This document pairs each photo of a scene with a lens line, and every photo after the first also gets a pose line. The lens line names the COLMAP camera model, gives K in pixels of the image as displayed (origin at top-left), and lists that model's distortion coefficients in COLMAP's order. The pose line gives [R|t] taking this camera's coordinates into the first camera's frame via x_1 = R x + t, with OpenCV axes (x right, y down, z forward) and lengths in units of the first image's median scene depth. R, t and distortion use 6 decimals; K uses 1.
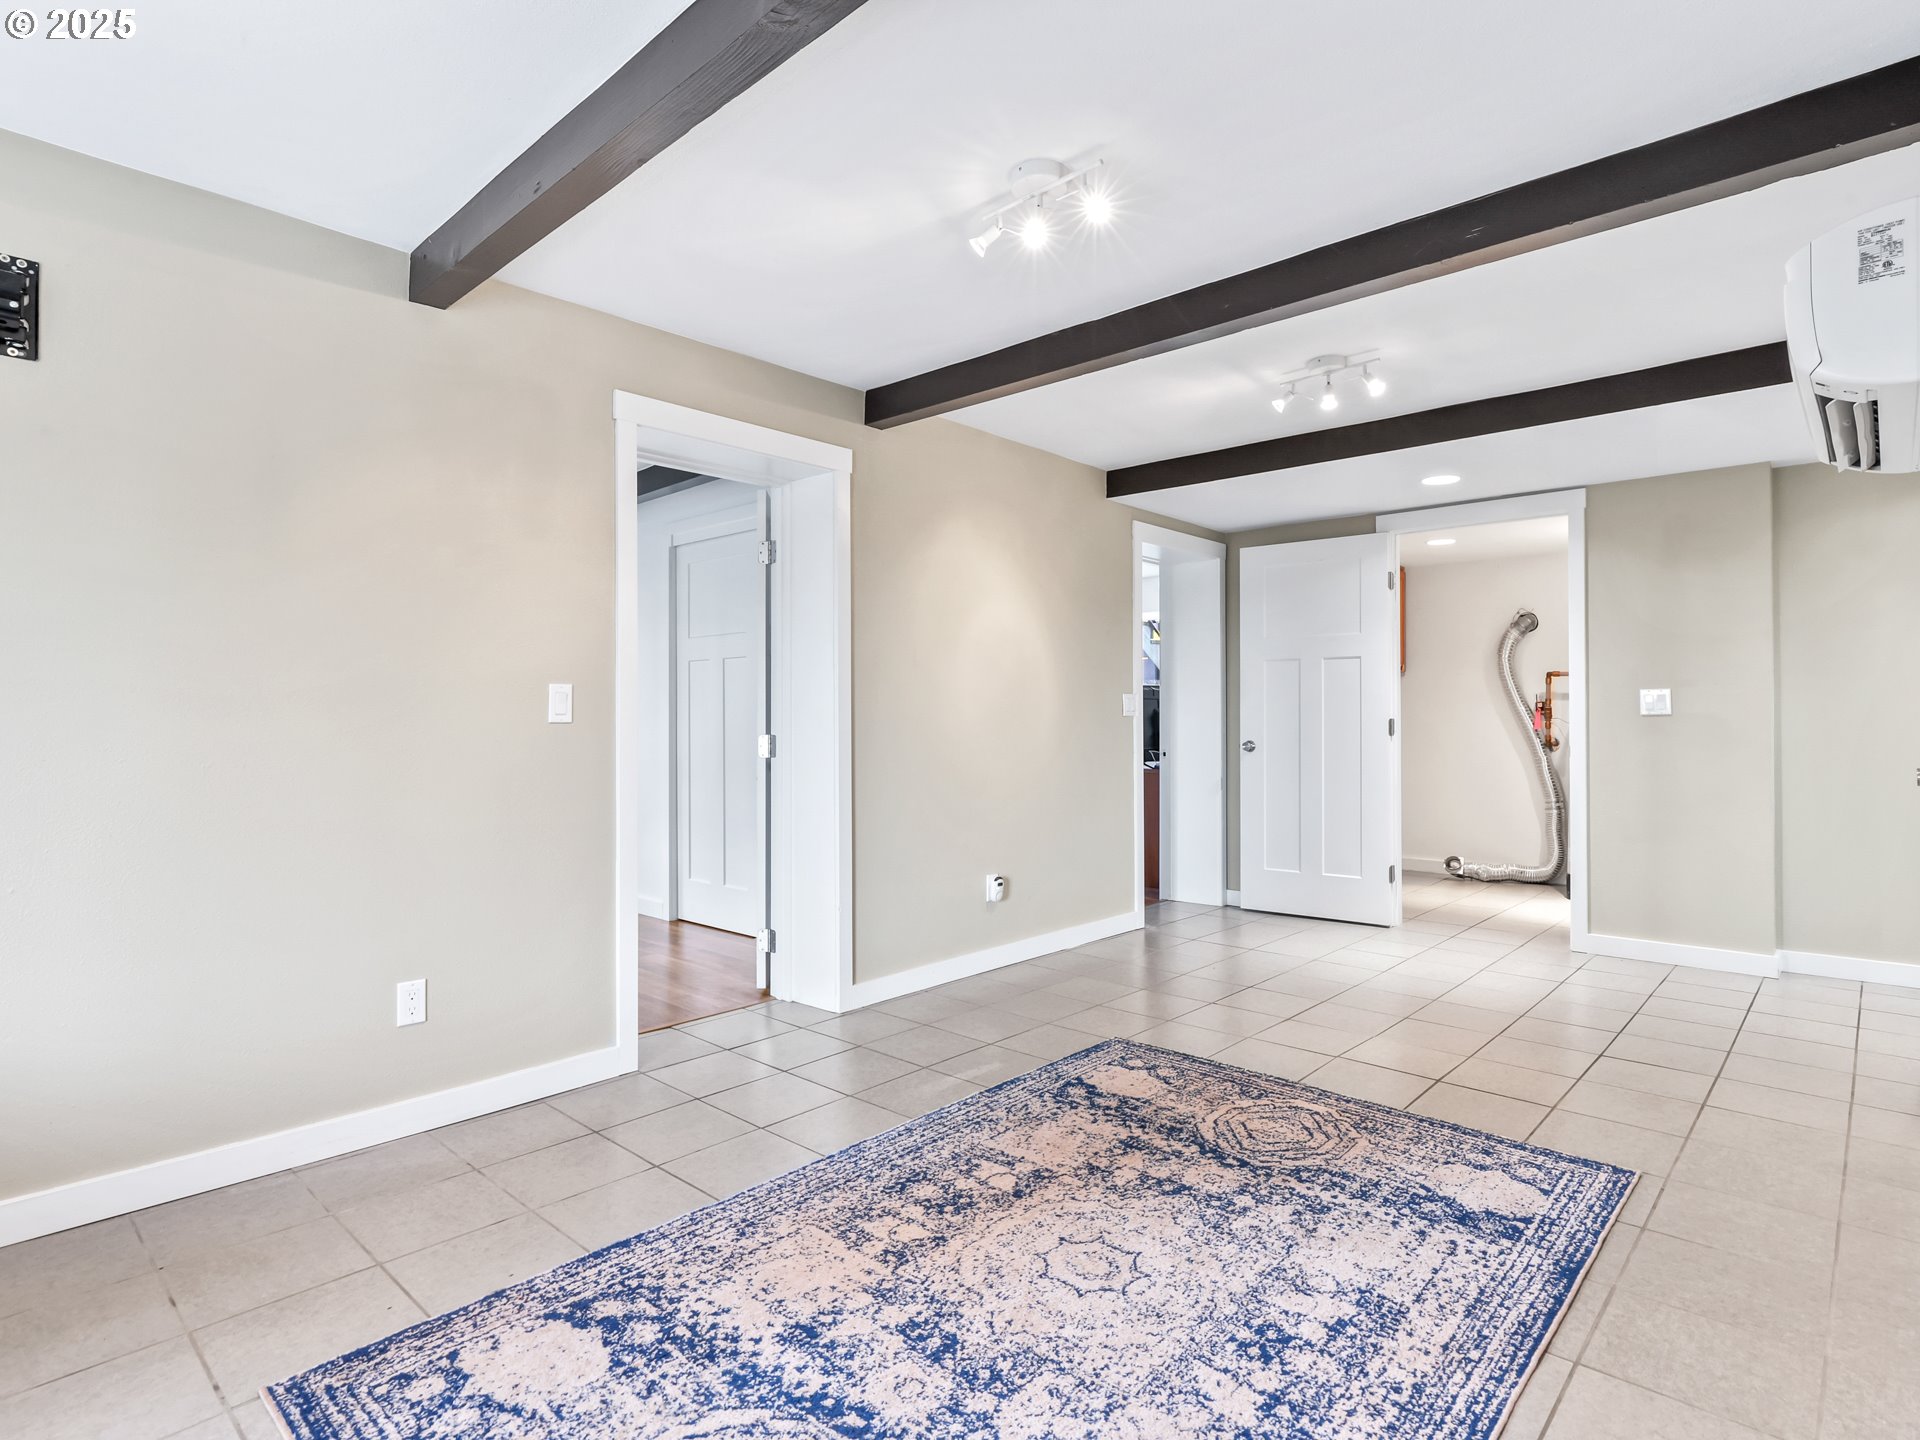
lens RADIAL K [[1022.0, 0, 957.9], [0, 1022.0, 715.4], [0, 0, 1]] dist [-0.012071, 0.000353]
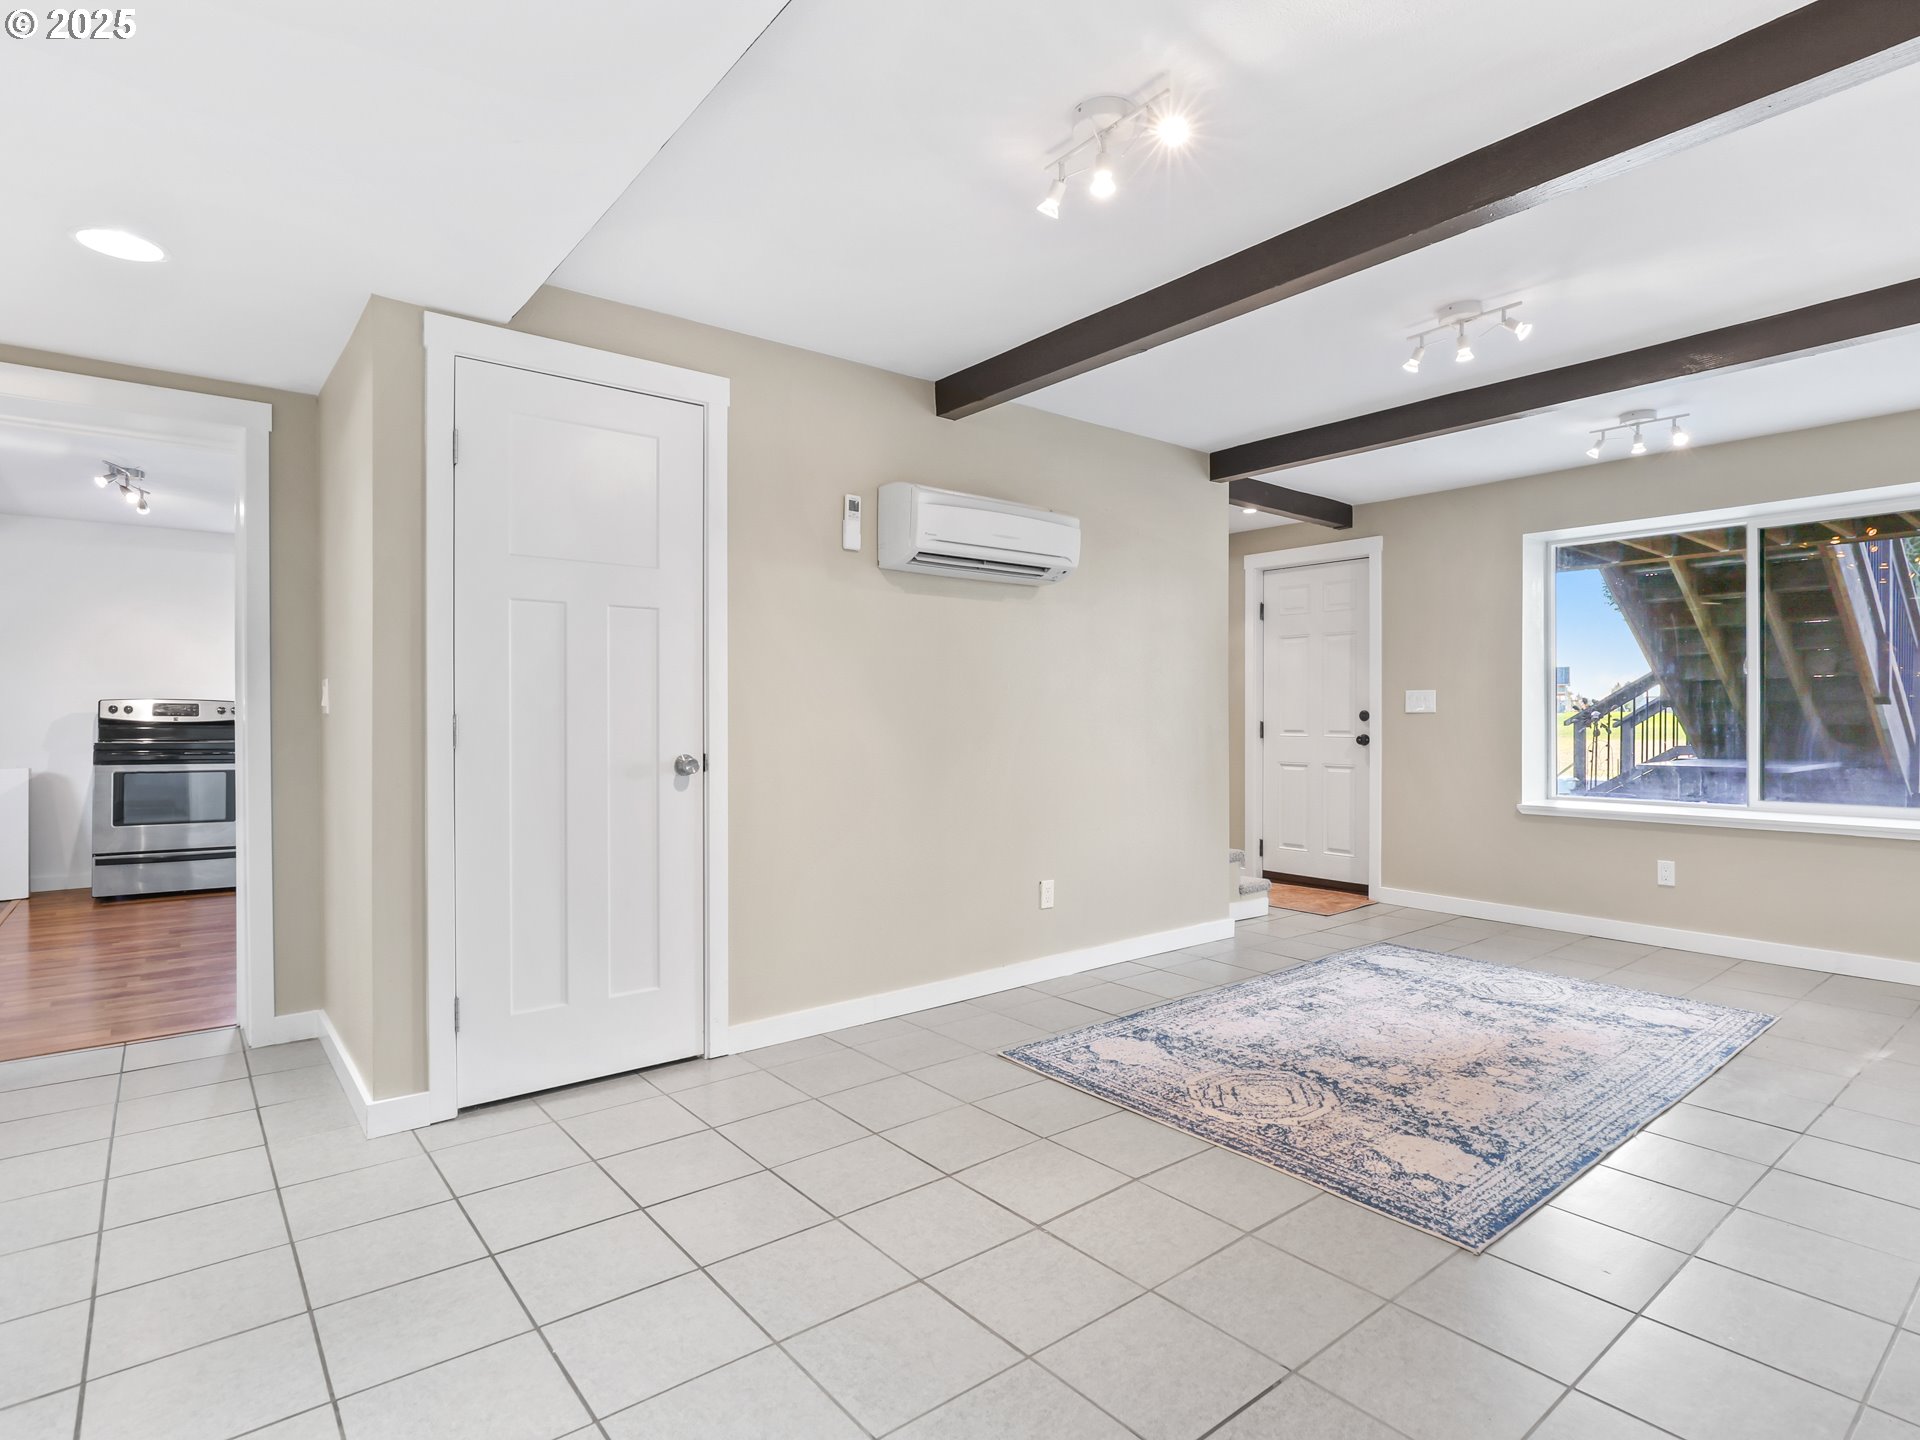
lens RADIAL K [[1022.0, 0, 957.9], [0, 1022.0, 715.4], [0, 0, 1]] dist [-0.012071, 0.000353]
pose [[-0.990227, 0.001192, 0.139459, 0.528508], [0.000590, 0.999990, -0.004357, 0.008861], [-0.139463, -0.004233, -0.990218, 2.320702]]
